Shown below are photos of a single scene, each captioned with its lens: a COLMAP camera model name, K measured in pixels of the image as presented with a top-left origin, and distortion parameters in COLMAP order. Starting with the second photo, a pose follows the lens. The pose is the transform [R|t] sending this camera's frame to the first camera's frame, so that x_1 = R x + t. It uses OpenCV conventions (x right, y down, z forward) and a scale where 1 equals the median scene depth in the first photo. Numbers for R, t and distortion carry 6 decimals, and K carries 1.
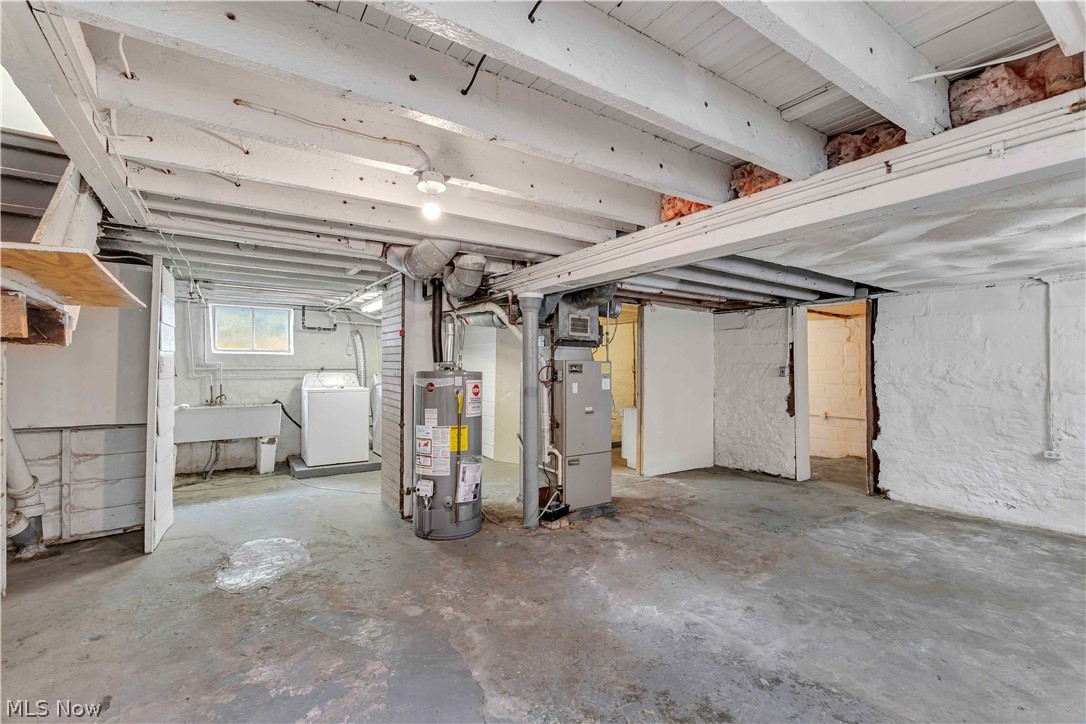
lens RADIAL K [[486.4, 0, 540.6], [0, 486.4, 365.5], [0, 0, 1]] dist [0.008835, 0.000139]
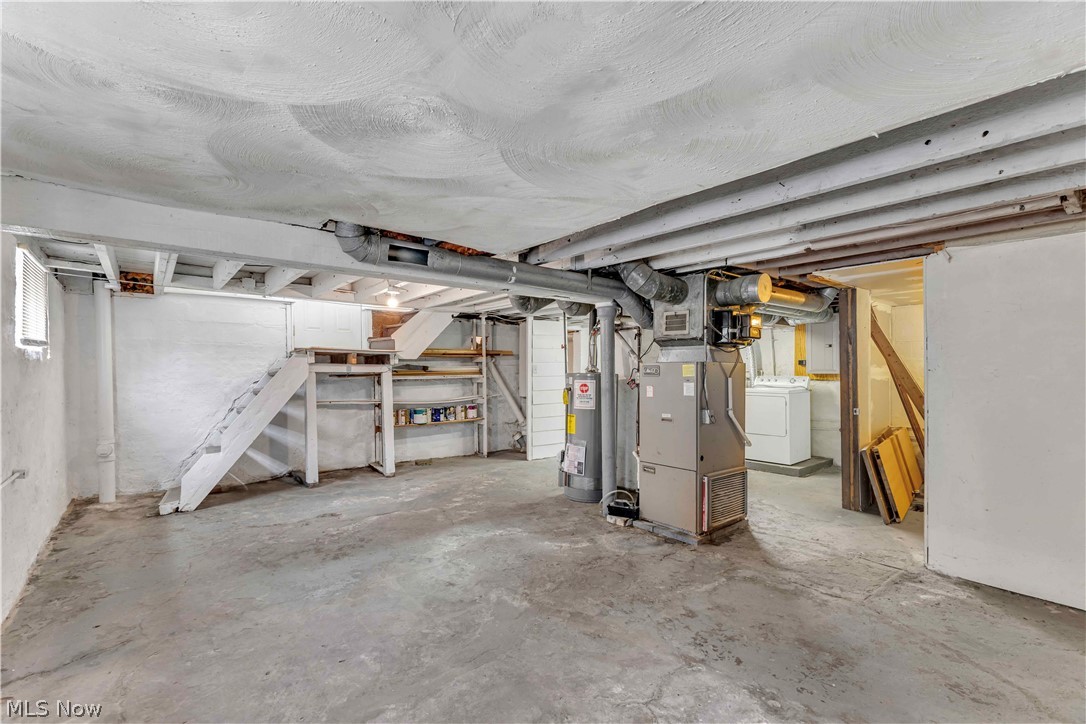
lens RADIAL K [[486.4, 0, 538.7], [0, 486.4, 367.1], [0, 0, 1]] dist [0.008835, 0.000139]
pose [[0.069840, -0.007600, -0.997529, 1.088193], [0.007483, 0.999947, -0.007095, 0.004535], [0.997530, -0.006969, 0.069893, 0.782291]]
